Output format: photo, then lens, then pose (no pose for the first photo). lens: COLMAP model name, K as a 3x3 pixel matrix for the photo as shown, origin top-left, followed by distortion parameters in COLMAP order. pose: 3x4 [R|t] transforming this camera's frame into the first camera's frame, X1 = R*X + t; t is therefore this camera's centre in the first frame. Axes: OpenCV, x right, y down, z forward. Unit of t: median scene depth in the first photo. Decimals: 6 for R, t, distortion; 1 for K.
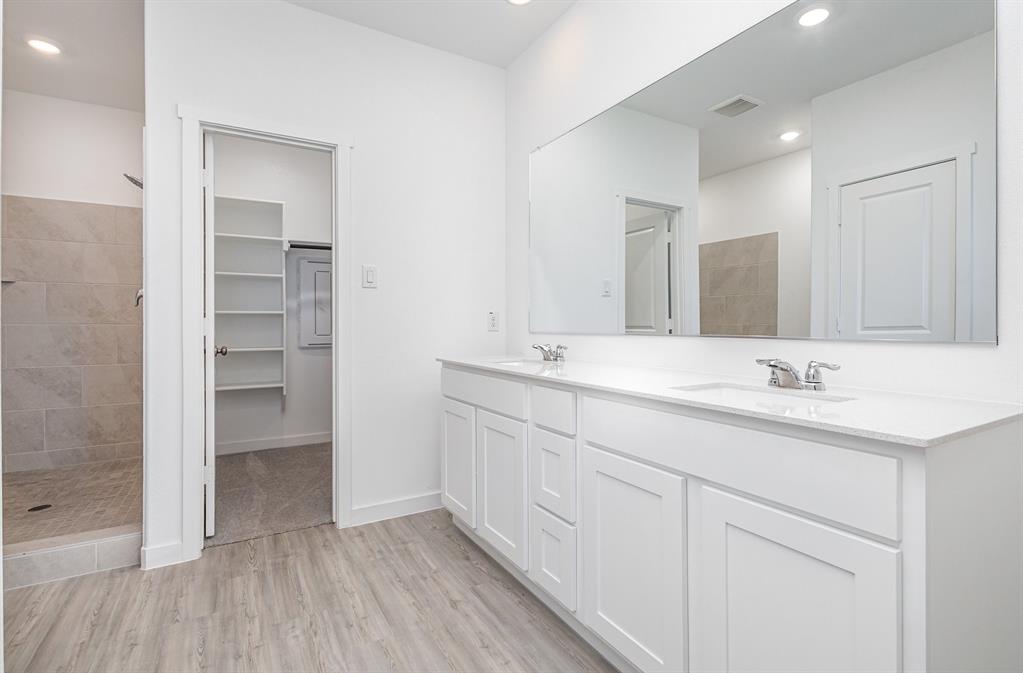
lens RADIAL K [[479.3, 0, 509.2], [0, 479.3, 327.8], [0, 0, 1]] dist [0.013800, -0.004057]
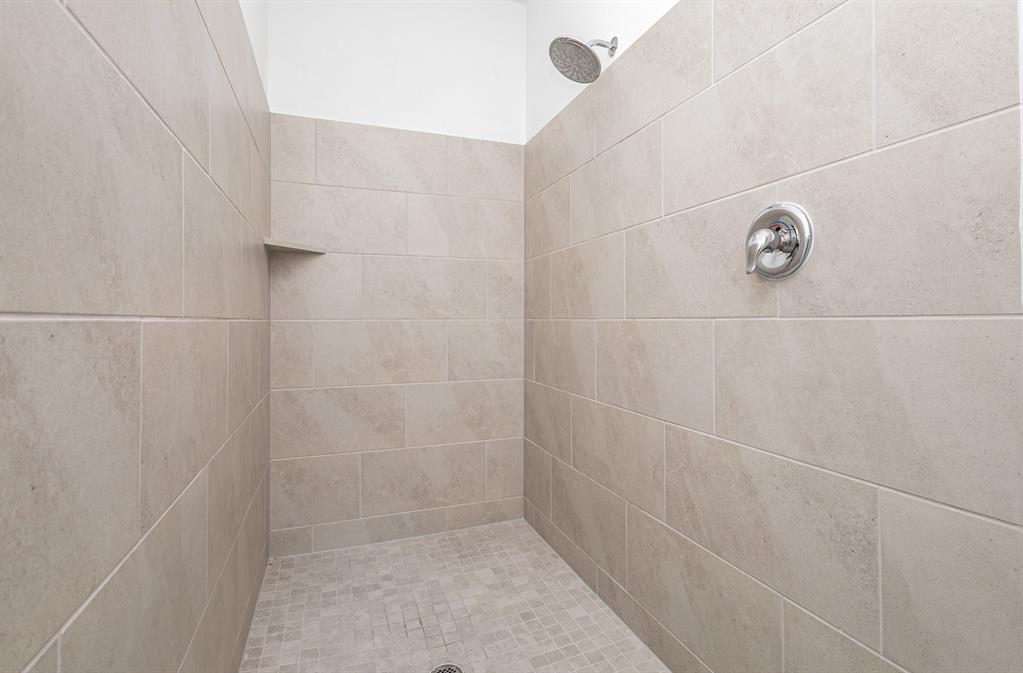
lens RADIAL K [[479.3, 0, 507.9], [0, 479.3, 318.2], [0, 0, 1]] dist [0.013800, -0.004057]
pose [[0.985466, -0.003160, -0.169844, -0.641976], [0.000842, 0.999906, -0.013717, -0.000596], [0.169872, 0.013375, 0.985375, 0.394946]]
